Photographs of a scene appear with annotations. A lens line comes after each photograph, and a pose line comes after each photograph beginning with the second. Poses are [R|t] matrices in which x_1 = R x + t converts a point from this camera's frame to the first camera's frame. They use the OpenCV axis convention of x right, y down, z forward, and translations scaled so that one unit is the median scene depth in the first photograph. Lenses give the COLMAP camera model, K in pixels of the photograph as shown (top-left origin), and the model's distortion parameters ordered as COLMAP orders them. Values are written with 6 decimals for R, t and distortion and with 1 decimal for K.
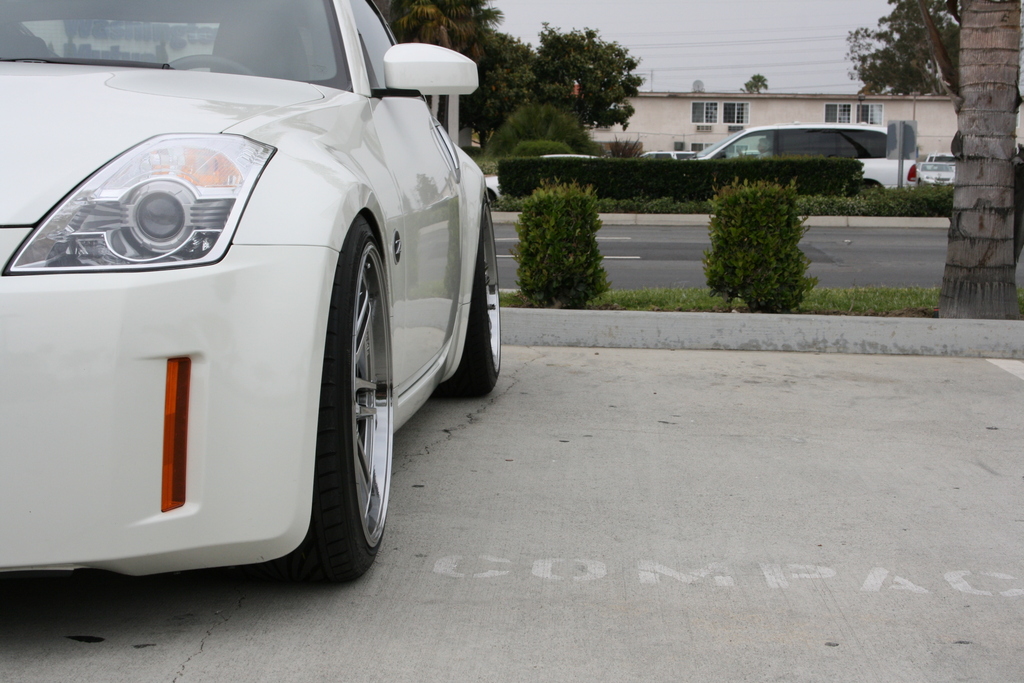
lens RADIAL K [[1948.8, 0, 499.0], [0, 1948.8, 342.3], [0, 0, 1]] dist [0.042934, 0.097622]
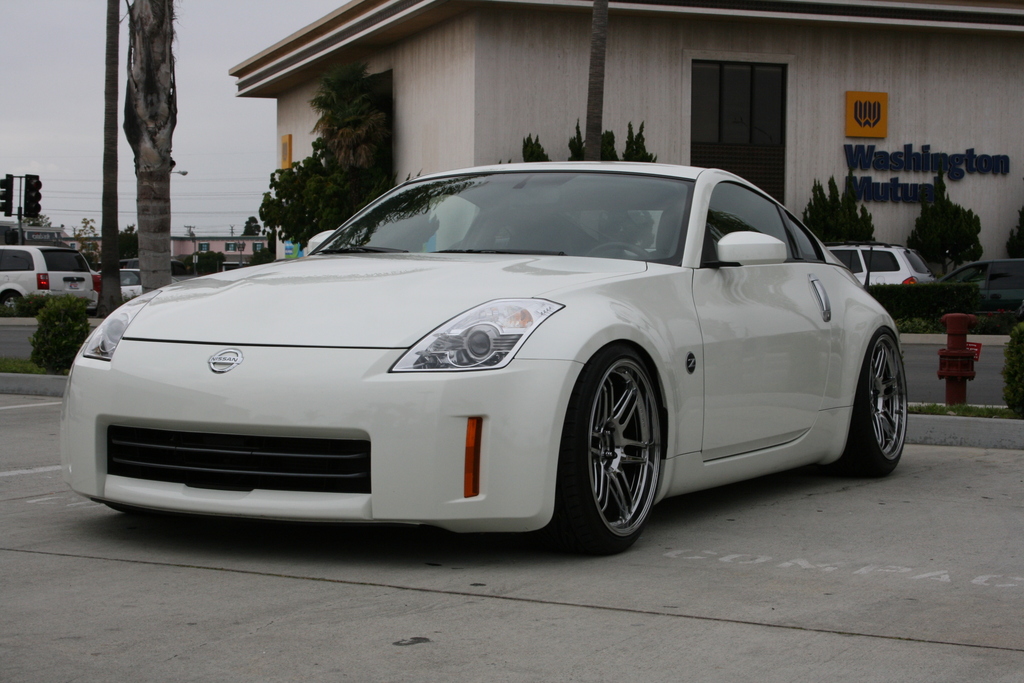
lens RADIAL K [[1948.8, 0, 499.0], [0, 1948.8, 342.3], [0, 0, 1]] dist [0.042934, 0.097622]
pose [[0.916563, 0.008889, -0.399792, 0.568719], [-0.034055, 0.997856, -0.055887, 0.037243], [0.398438, 0.064839, 0.914900, -0.684329]]
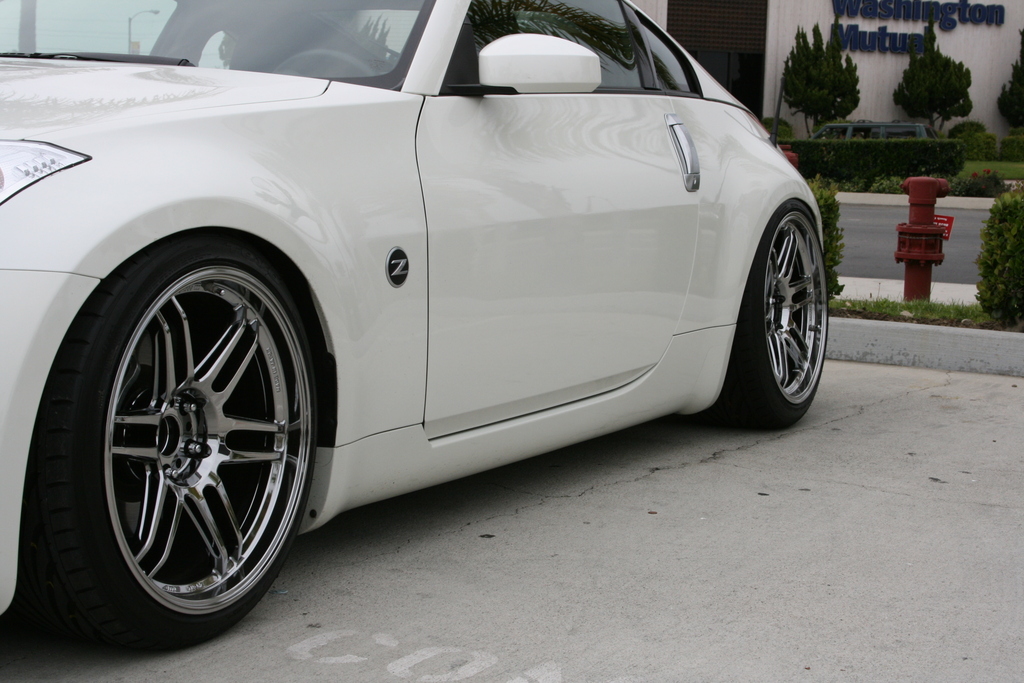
lens RADIAL K [[1948.8, 0, 499.0], [0, 1948.8, 342.3], [0, 0, 1]] dist [0.042934, 0.097622]
pose [[0.918710, 0.059693, -0.390396, 0.428076], [-0.055712, 0.998215, 0.021524, -0.046945], [0.390984, 0.001975, 0.920395, 0.264561]]
